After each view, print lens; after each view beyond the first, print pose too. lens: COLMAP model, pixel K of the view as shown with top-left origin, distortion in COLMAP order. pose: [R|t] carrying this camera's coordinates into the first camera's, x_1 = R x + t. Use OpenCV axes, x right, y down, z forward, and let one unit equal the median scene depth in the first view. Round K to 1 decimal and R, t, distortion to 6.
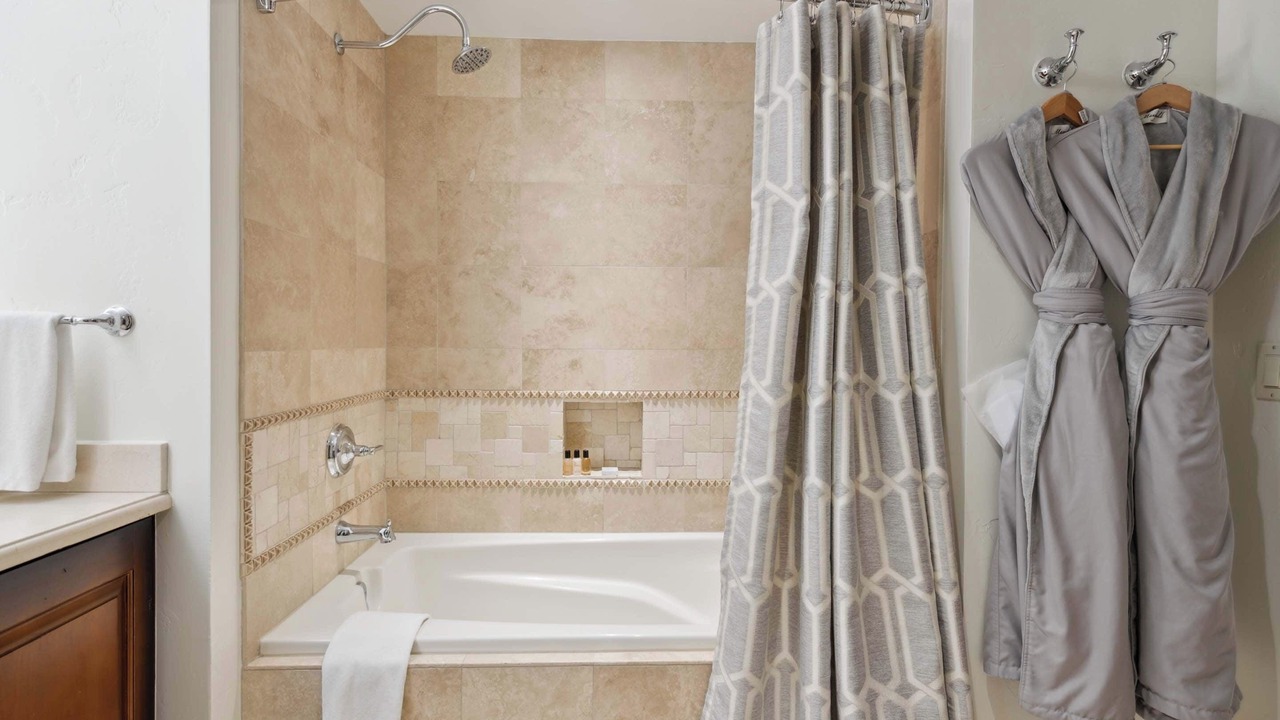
lens RADIAL K [[618.6, 0, 640.0], [0, 618.6, 360.0], [0, 0, 1]] dist [0.001778, -0.000182]
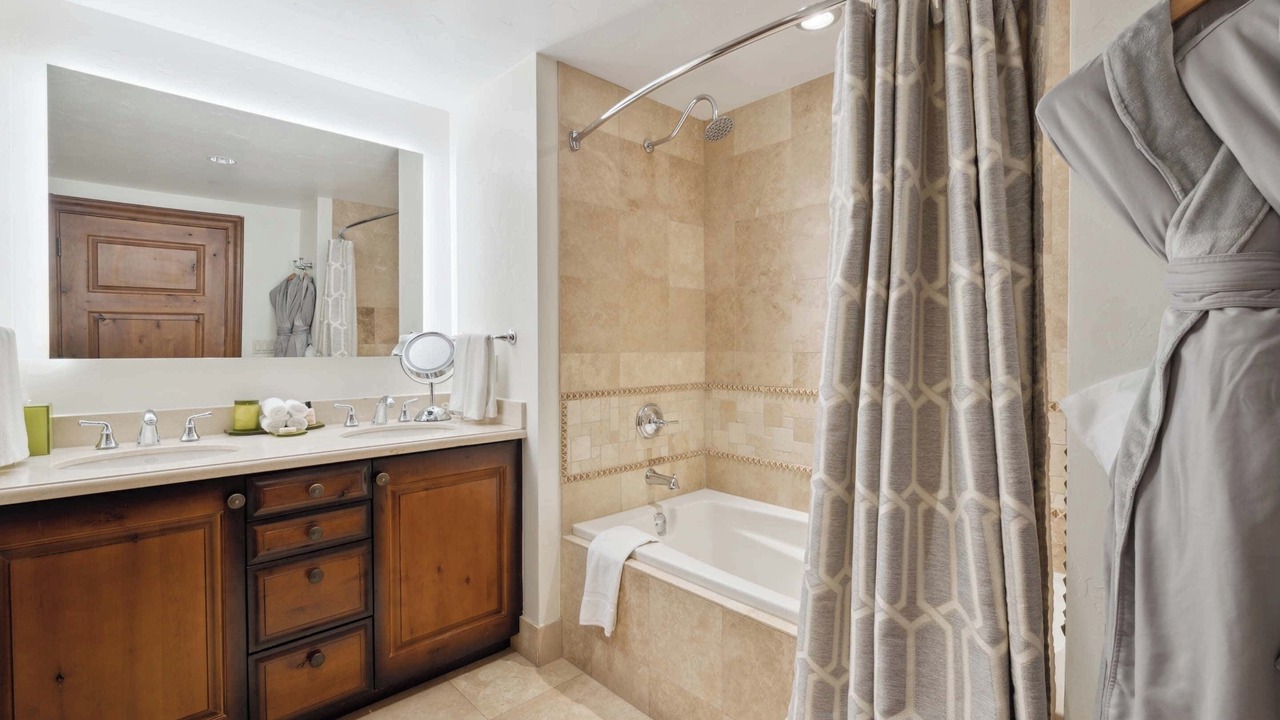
lens RADIAL K [[553.8, 0, 640.5], [0, 553.8, 366.5], [0, 0, 1]] dist [0.000556, -0.000420]
pose [[0.664923, 0.017797, -0.746700, 0.578297], [-0.015303, 0.999831, 0.010202, 0.003546], [0.746755, 0.004643, 0.665083, 0.126803]]
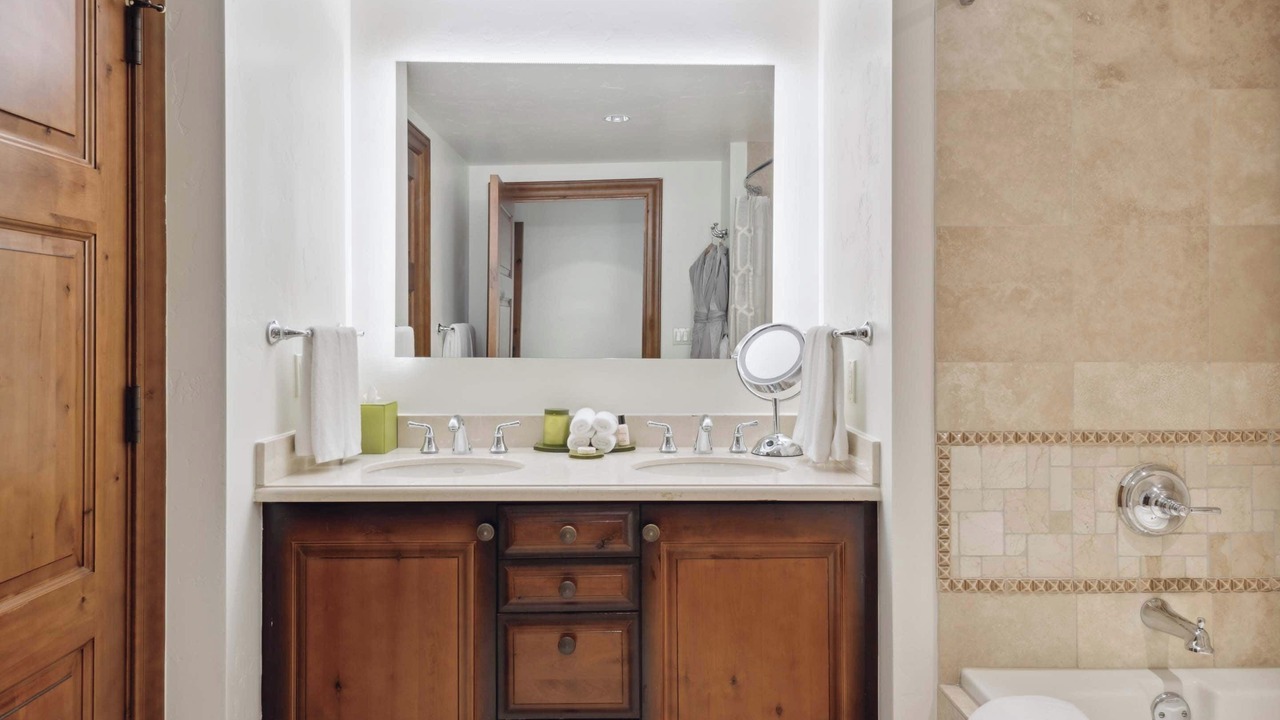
lens RADIAL K [[824.6, 0, 656.3], [0, 824.6, 343.5], [0, 0, 1]] dist [0.017953, -0.001610]
pose [[-0.011095, 0.006514, -0.999917, 0.600473], [-0.029786, 0.999533, 0.006842, -0.034193], [0.999495, 0.029860, -0.010896, 0.500499]]
